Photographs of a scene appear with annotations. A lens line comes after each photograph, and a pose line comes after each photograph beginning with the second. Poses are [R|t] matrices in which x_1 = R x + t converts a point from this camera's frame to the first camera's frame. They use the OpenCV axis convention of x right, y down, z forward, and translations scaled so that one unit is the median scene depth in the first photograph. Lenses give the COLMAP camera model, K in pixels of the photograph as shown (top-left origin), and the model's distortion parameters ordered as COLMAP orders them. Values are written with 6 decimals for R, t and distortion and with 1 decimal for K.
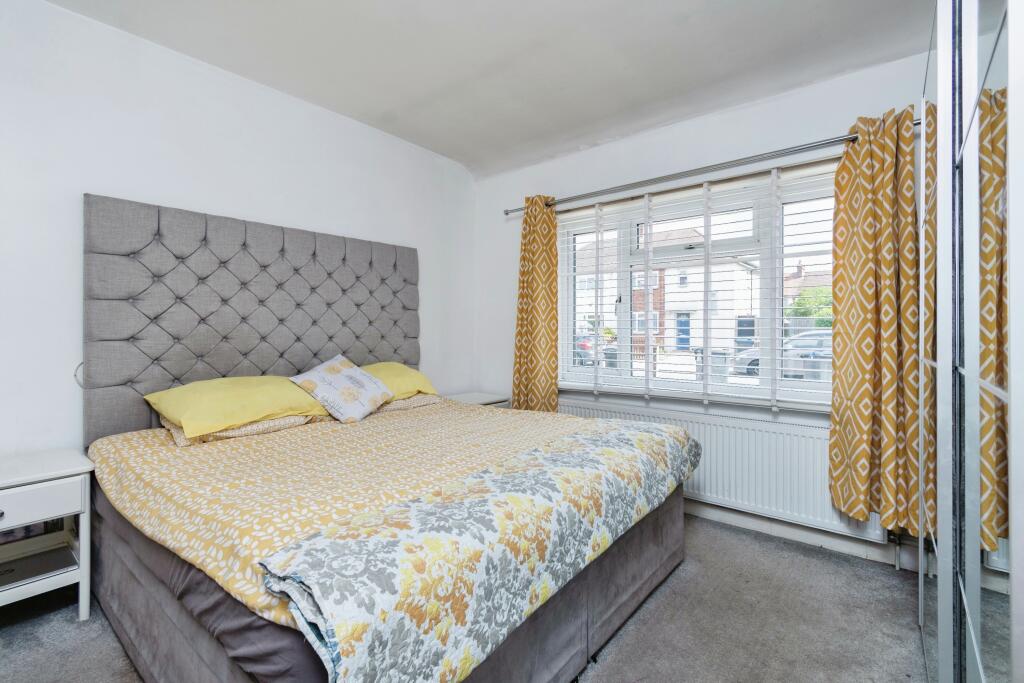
lens RADIAL K [[460.2, 0, 514.5], [0, 460.2, 332.5], [0, 0, 1]] dist [0.004115, 0.000677]
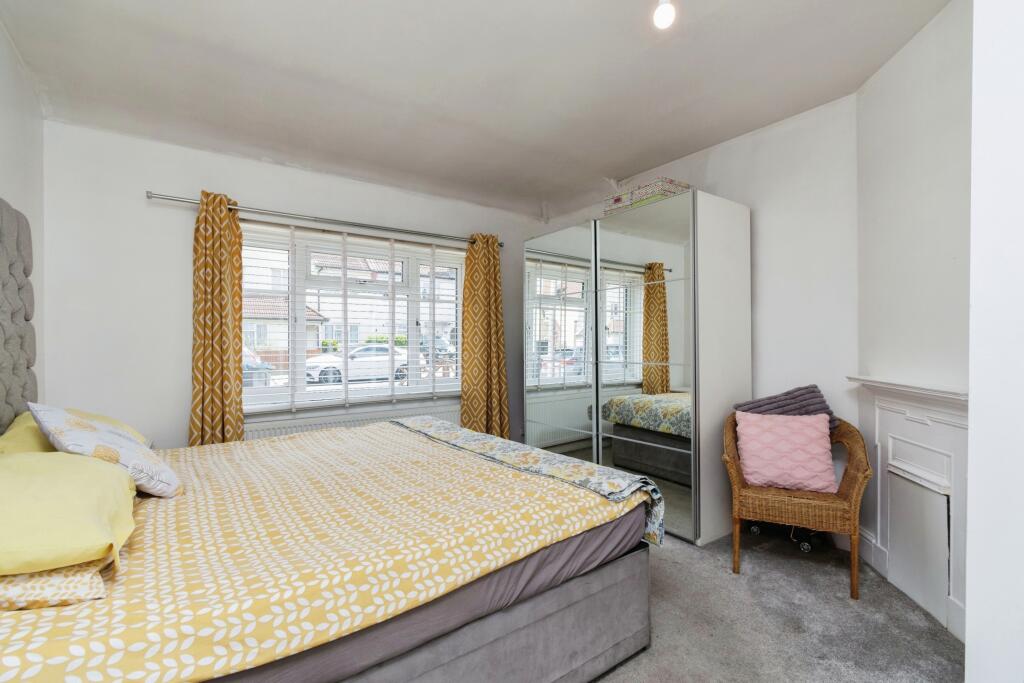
lens RADIAL K [[460.2, 0, 514.2], [0, 460.2, 344.6], [0, 0, 1]] dist [0.004115, 0.000677]
pose [[0.256371, -0.012575, 0.966497, -0.657633], [0.003478, 0.999921, 0.012087, -0.025194], [-0.966572, 0.000262, 0.256395, 0.250779]]
